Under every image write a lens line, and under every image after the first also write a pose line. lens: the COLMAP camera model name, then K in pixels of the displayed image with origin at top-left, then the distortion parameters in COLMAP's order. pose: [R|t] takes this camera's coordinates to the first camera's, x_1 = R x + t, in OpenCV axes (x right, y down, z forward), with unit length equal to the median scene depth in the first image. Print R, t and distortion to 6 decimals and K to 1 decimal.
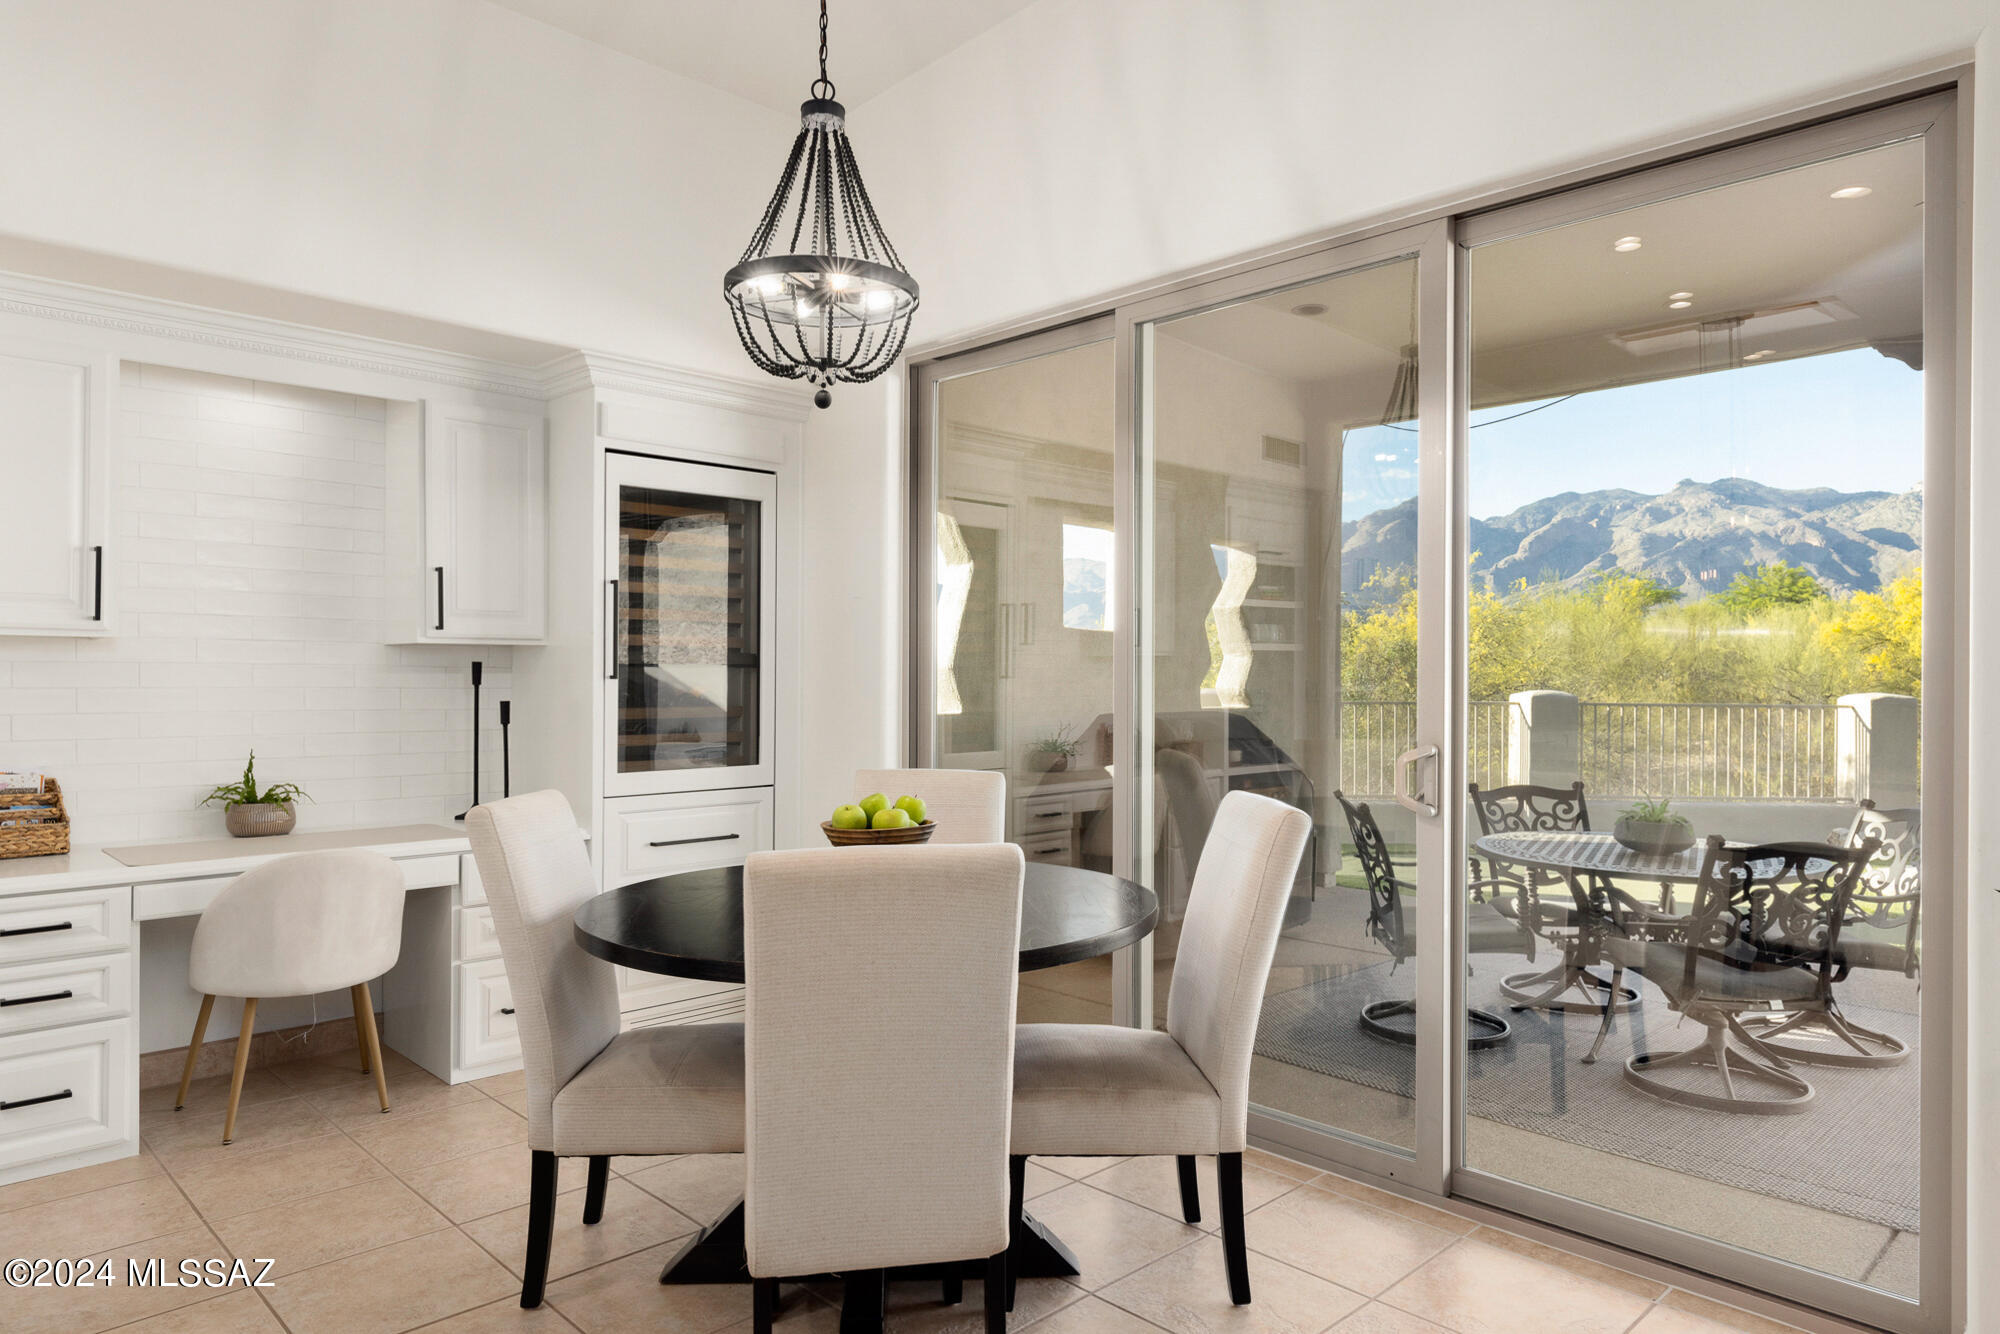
lens RADIAL K [[1237.0, 0, 998.8], [0, 1237.0, 675.3], [0, 0, 1]] dist [0.004981, -0.001045]
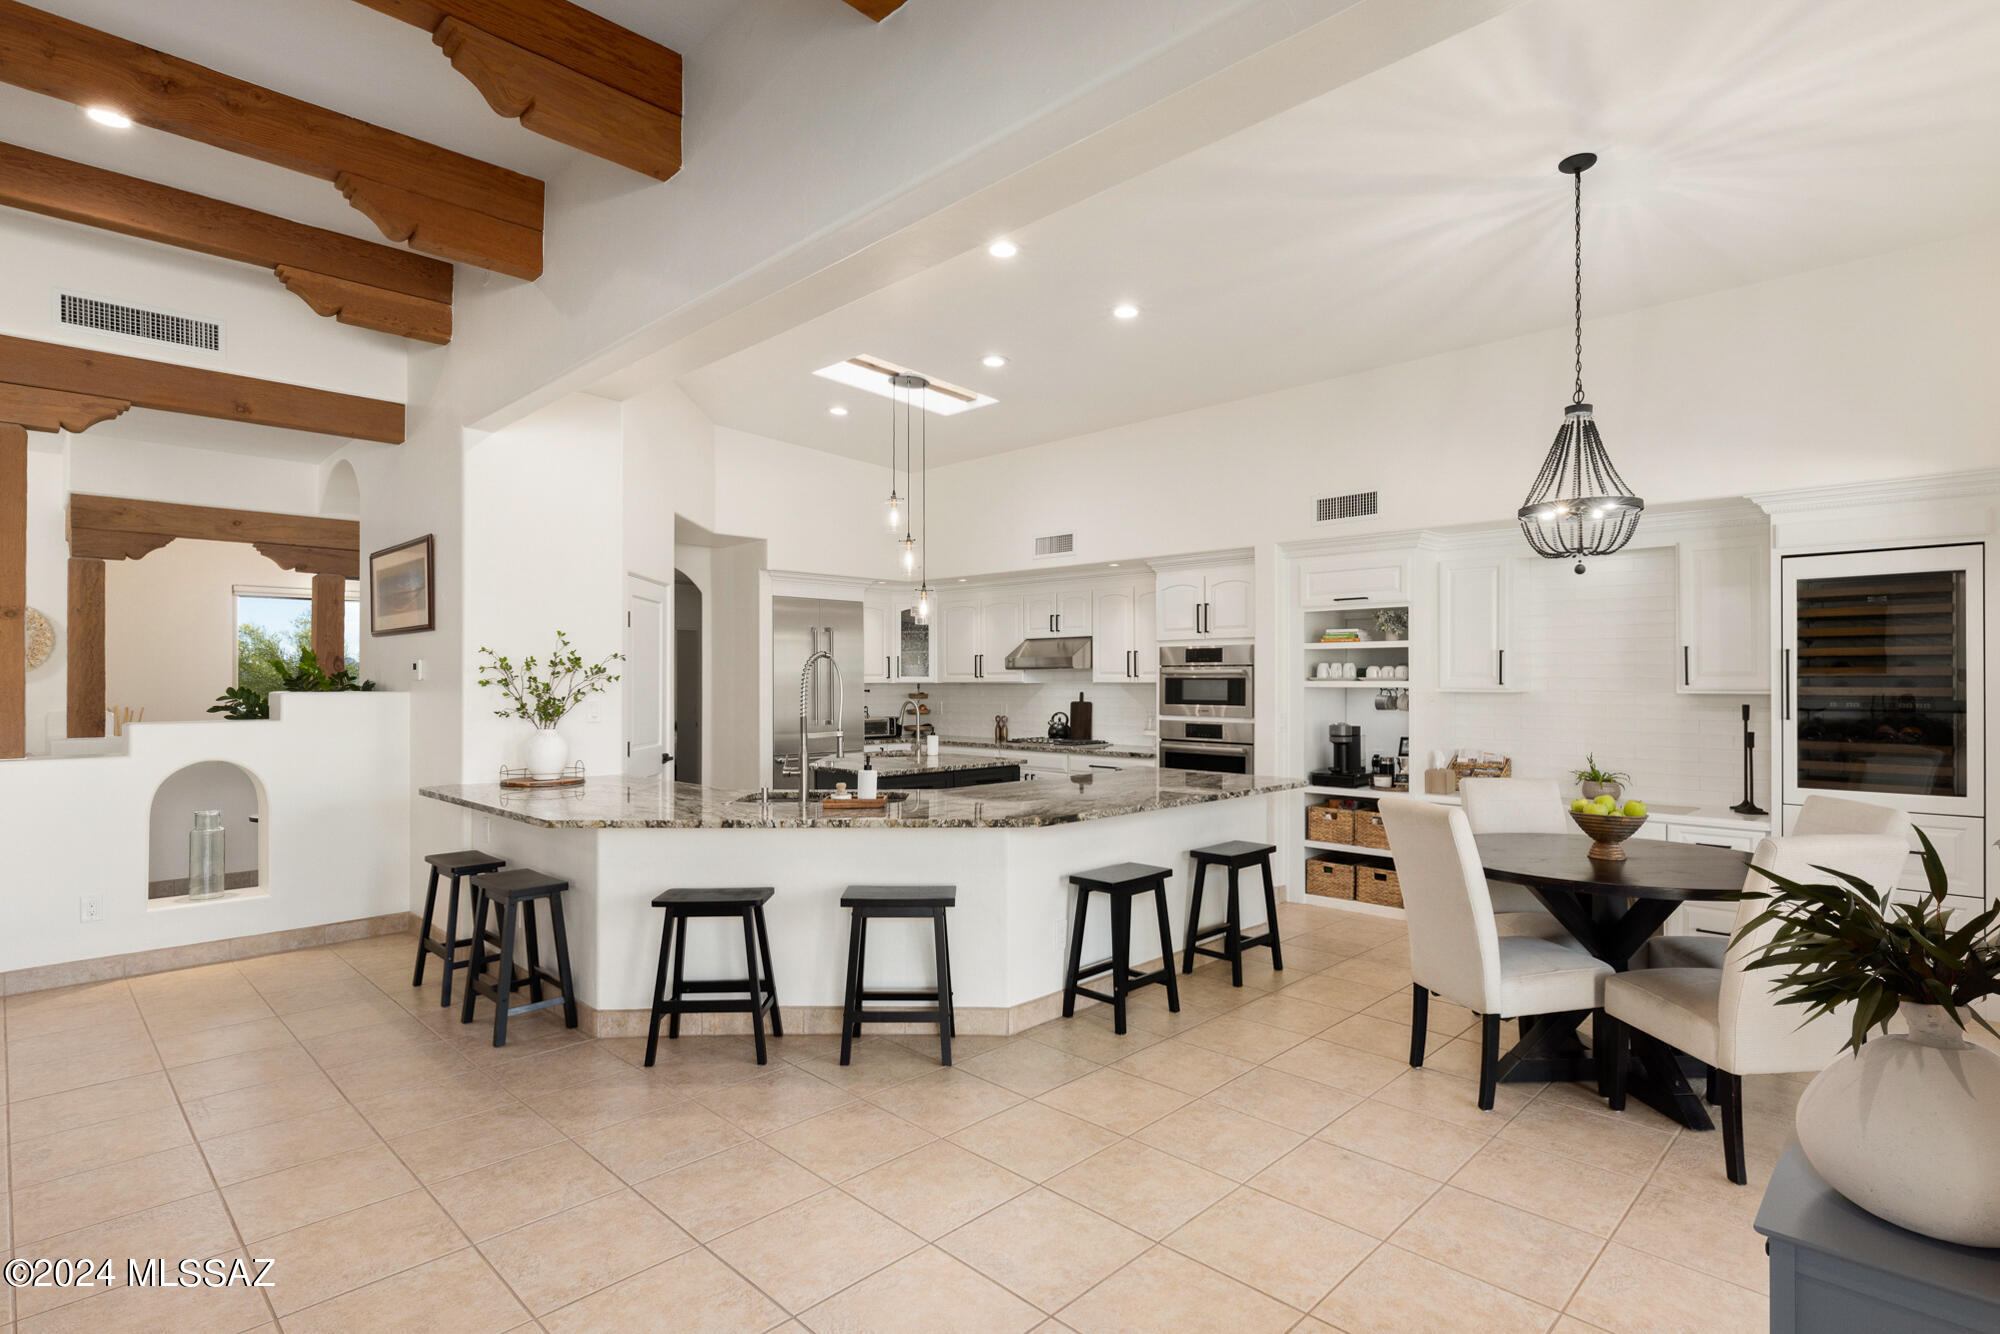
lens RADIAL K [[988.9, 0, 1004.9], [0, 988.9, 672.1], [0, 0, 1]] dist [0.000561, -0.000861]
pose [[0.036607, -0.015440, -0.999210, 0.818683], [-0.004177, 0.999870, -0.015604, -0.031090], [0.999321, 0.004744, 0.036537, 0.074498]]
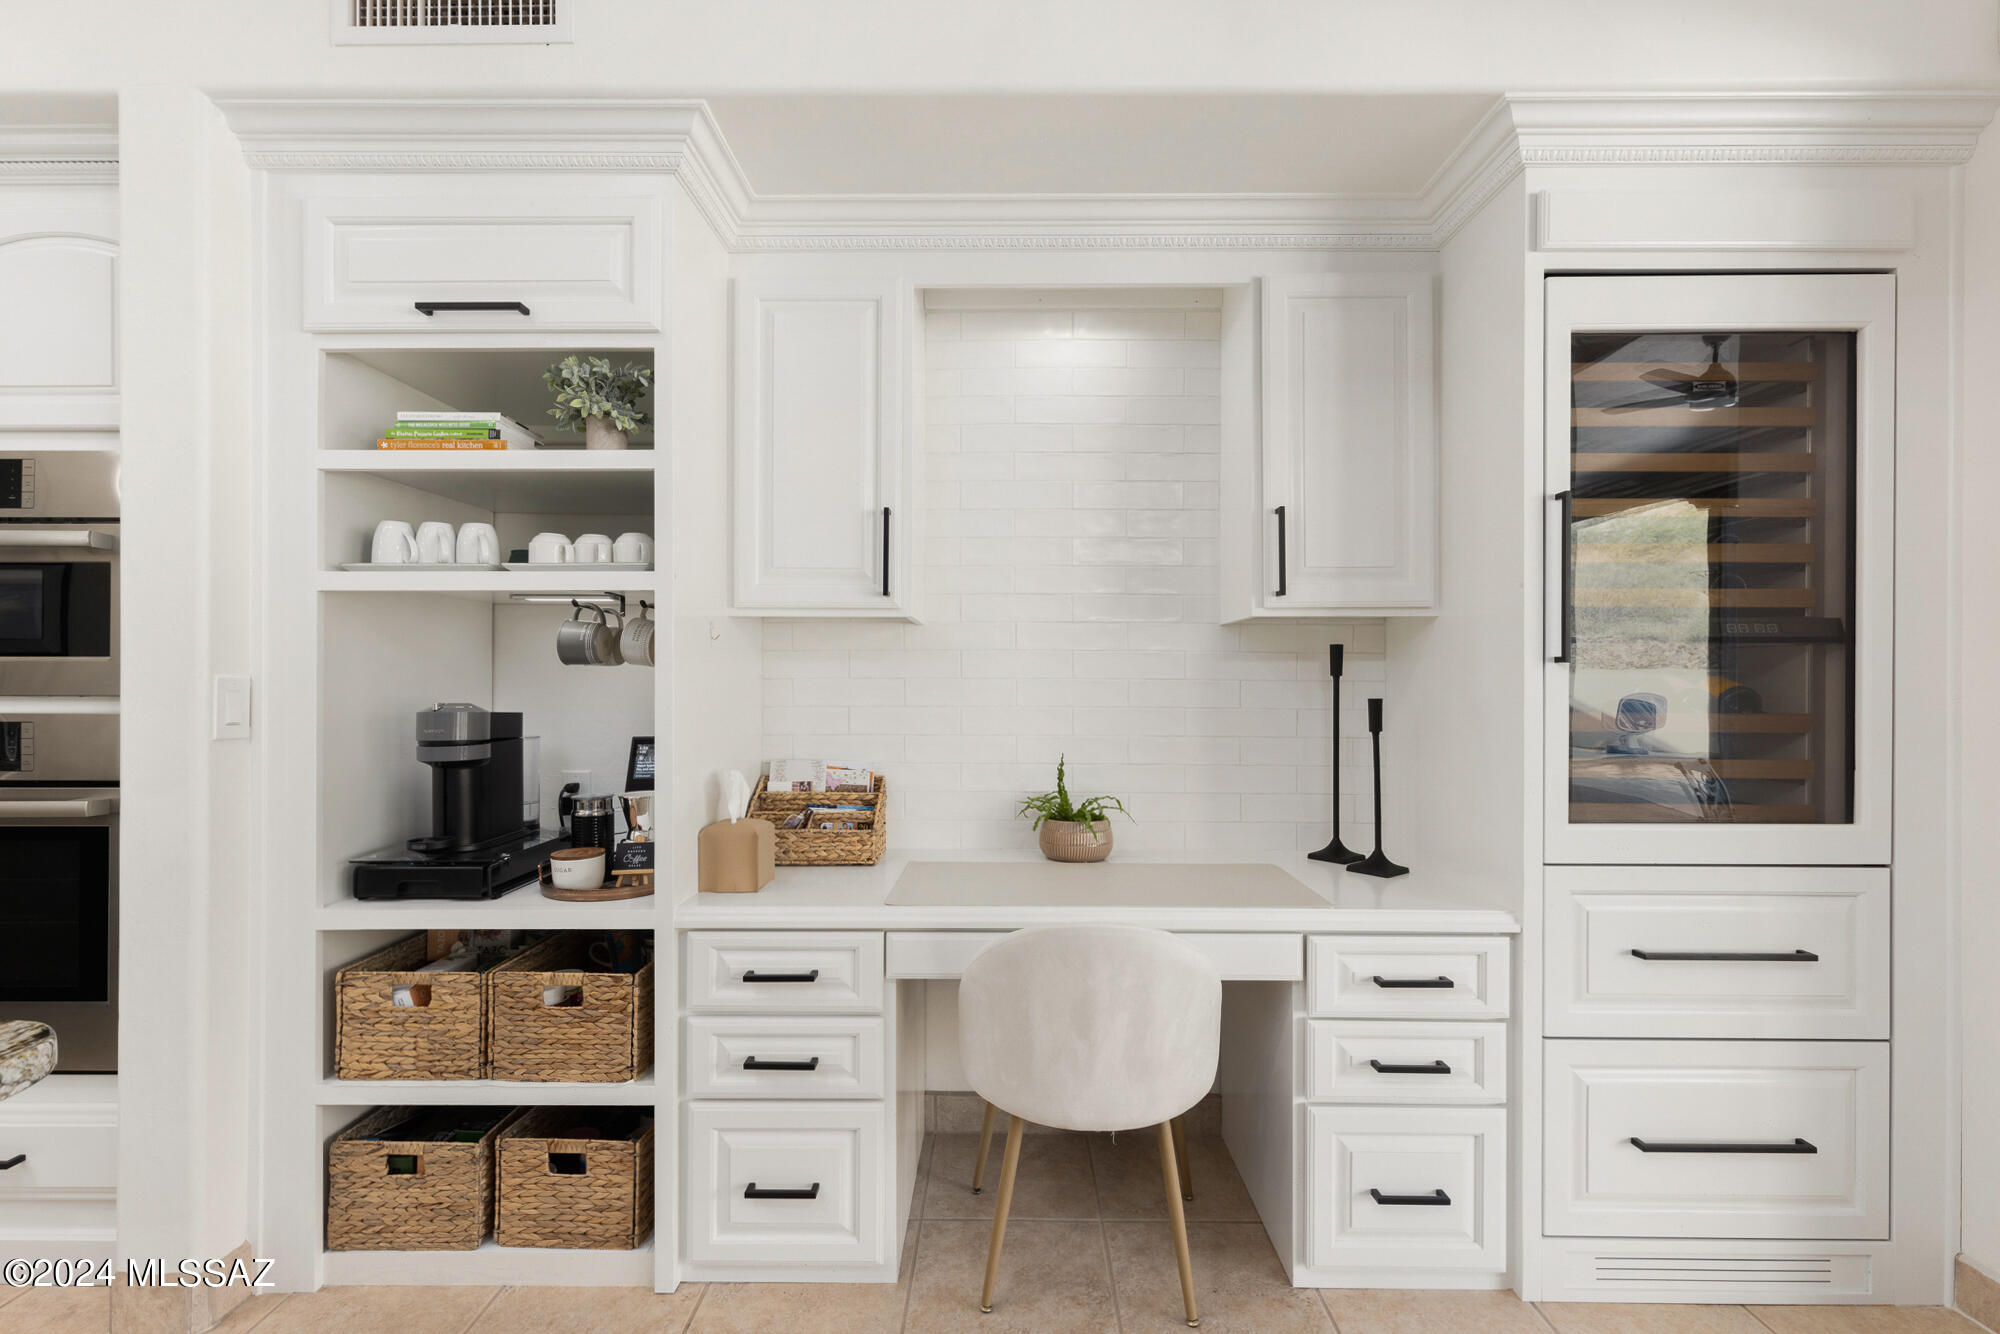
lens RADIAL K [[901.9, 0, 994.7], [0, 901.9, 676.8], [0, 0, 1]] dist [0.003964, -0.000353]
pose [[0.707352, -0.004907, -0.706844, -0.210911], [0.000880, 0.999981, -0.006062, 0.012435], [0.706861, 0.003666, 0.707343, 0.539270]]
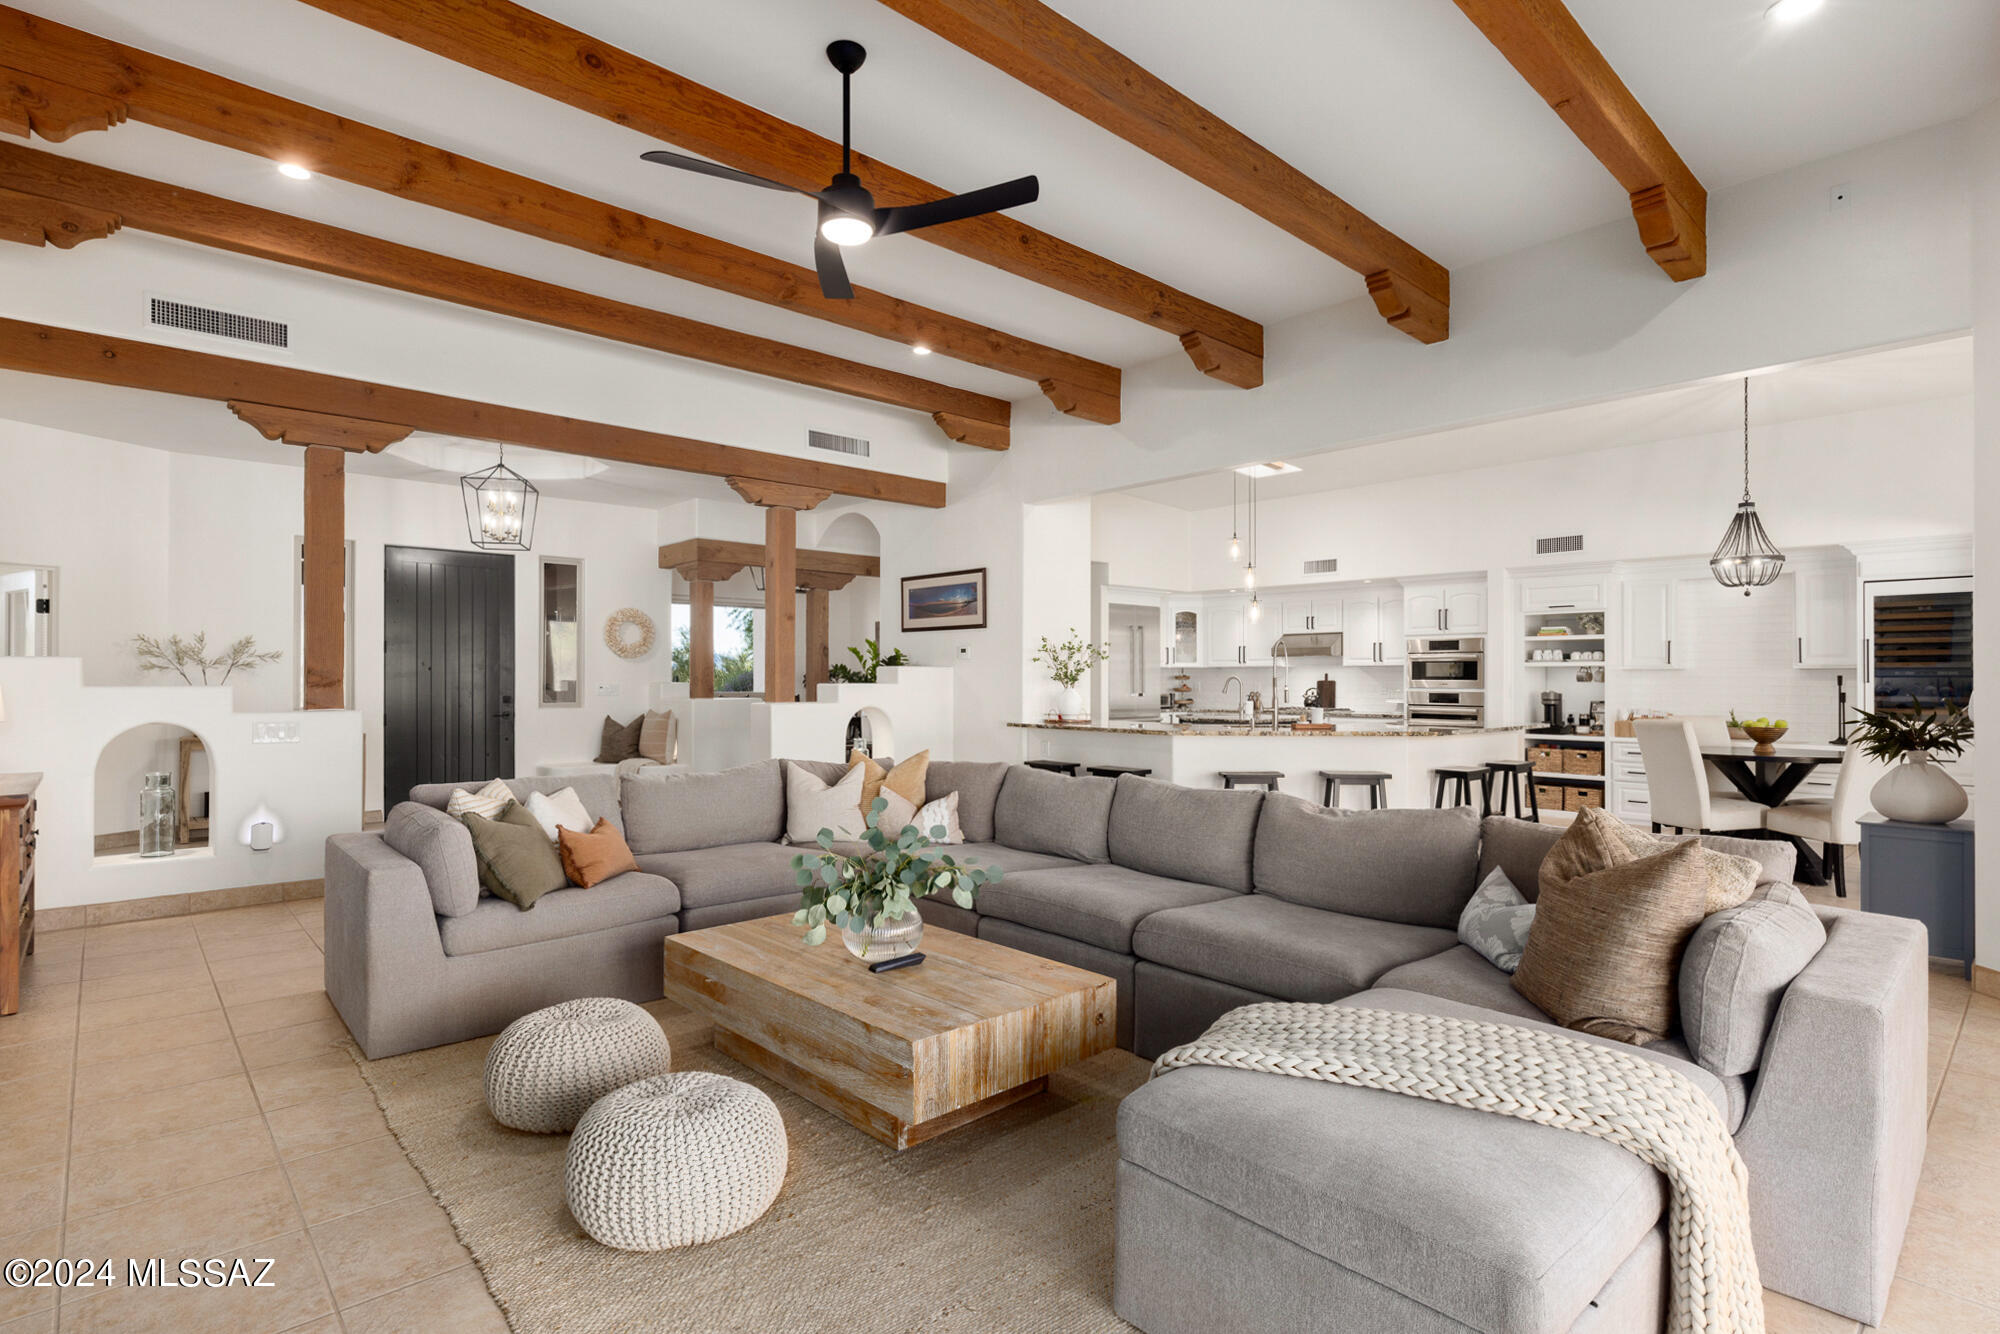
lens RADIAL K [[988.9, 0, 1003.5], [0, 988.9, 666.8], [0, 0, 1]] dist [0.000561, -0.000861]
pose [[-0.012823, -0.018378, -0.999749, 1.603349], [-0.006744, 0.999810, -0.018293, 0.018584], [0.999895, 0.006508, -0.012944, -0.592954]]
